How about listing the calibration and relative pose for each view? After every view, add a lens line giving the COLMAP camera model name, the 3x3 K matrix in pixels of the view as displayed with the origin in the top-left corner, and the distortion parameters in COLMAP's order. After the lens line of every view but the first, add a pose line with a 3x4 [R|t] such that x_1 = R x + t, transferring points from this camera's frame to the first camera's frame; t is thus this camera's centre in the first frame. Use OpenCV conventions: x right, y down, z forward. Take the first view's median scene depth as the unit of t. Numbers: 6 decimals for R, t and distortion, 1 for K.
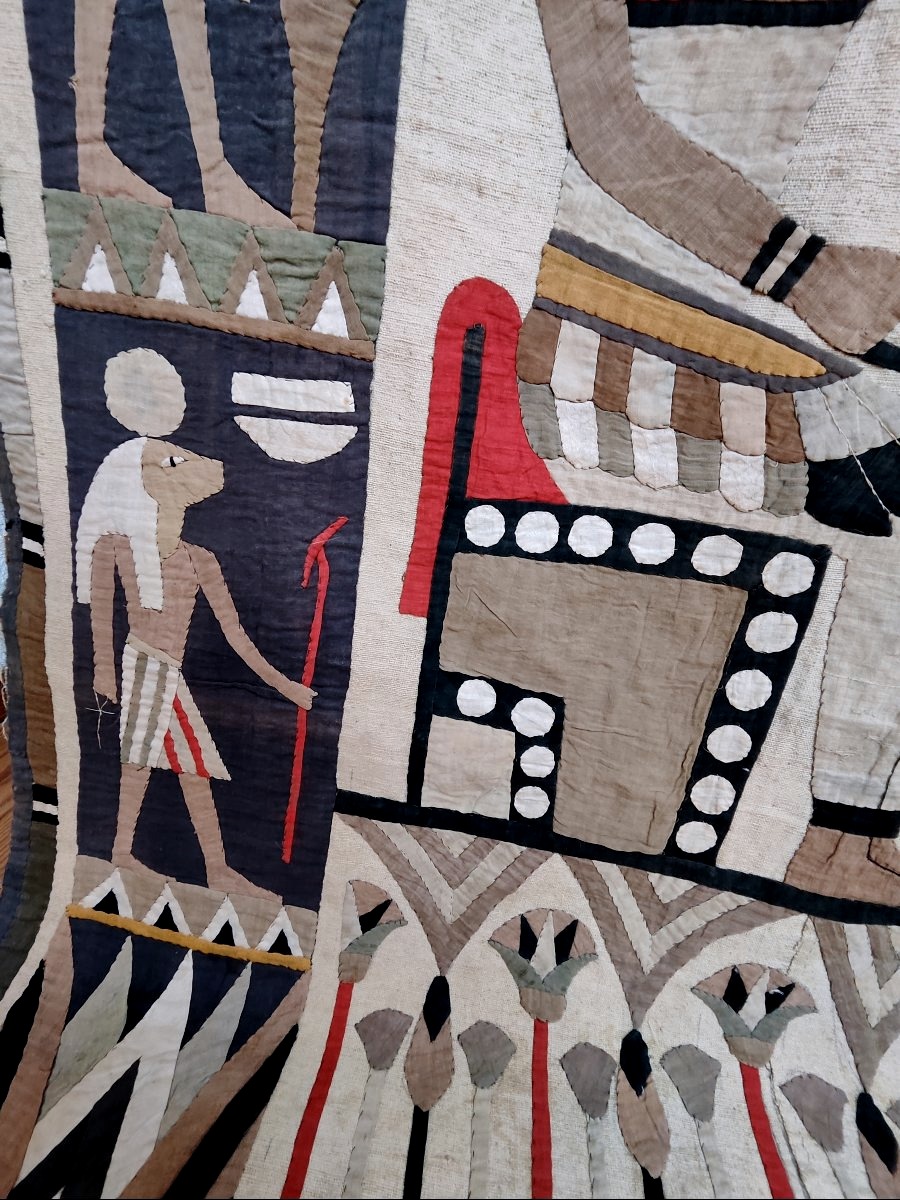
lens RADIAL K [[540.6, 0, 453.8], [0, 540.6, 606.3], [0, 0, 1]] dist [-0.006447, 0.004572]
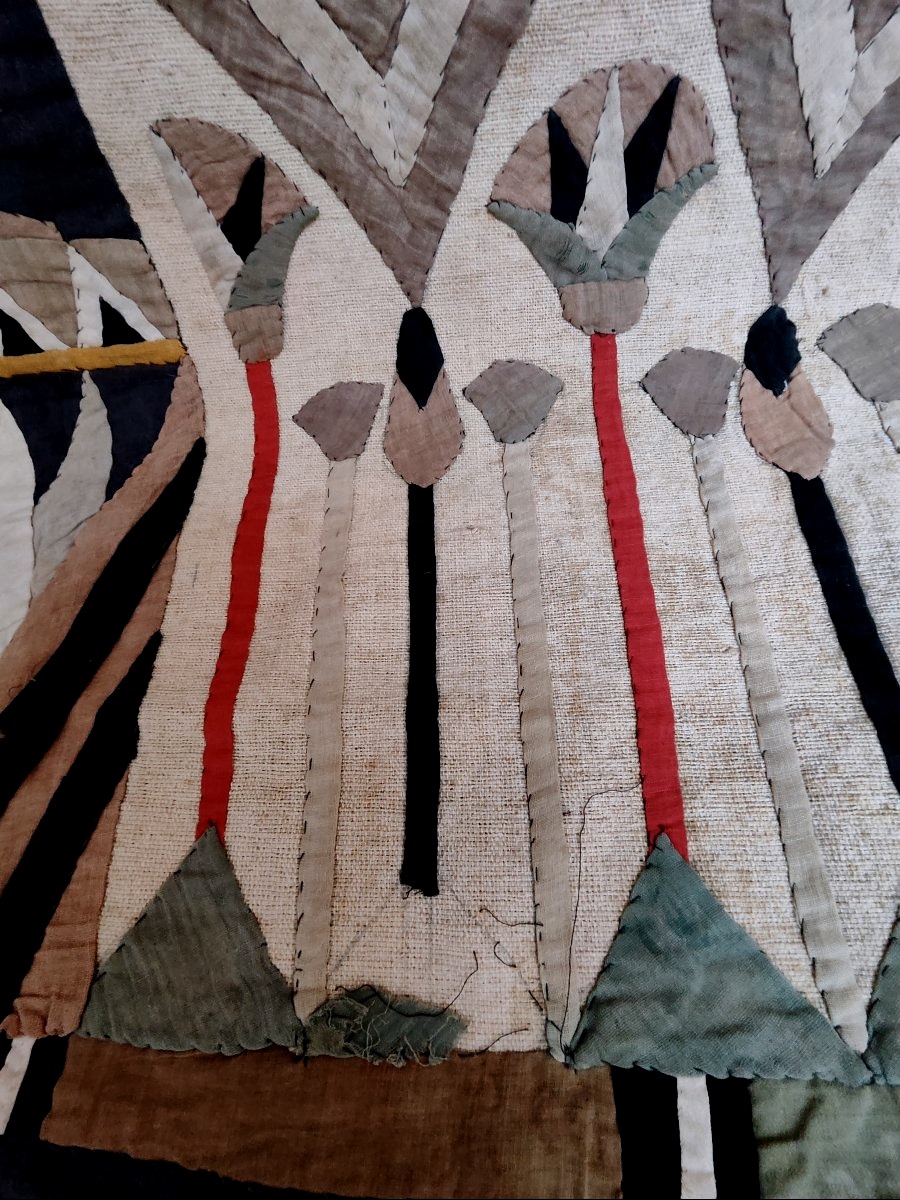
lens RADIAL K [[540.6, 0, 454.0], [0, 540.6, 609.8], [0, 0, 1]] dist [-0.006447, 0.004572]
pose [[0.972551, -0.199491, -0.119780, 0.021607], [0.225447, 0.680422, 0.697281, 0.557686], [-0.057601, -0.705145, 0.706720, 0.424427]]
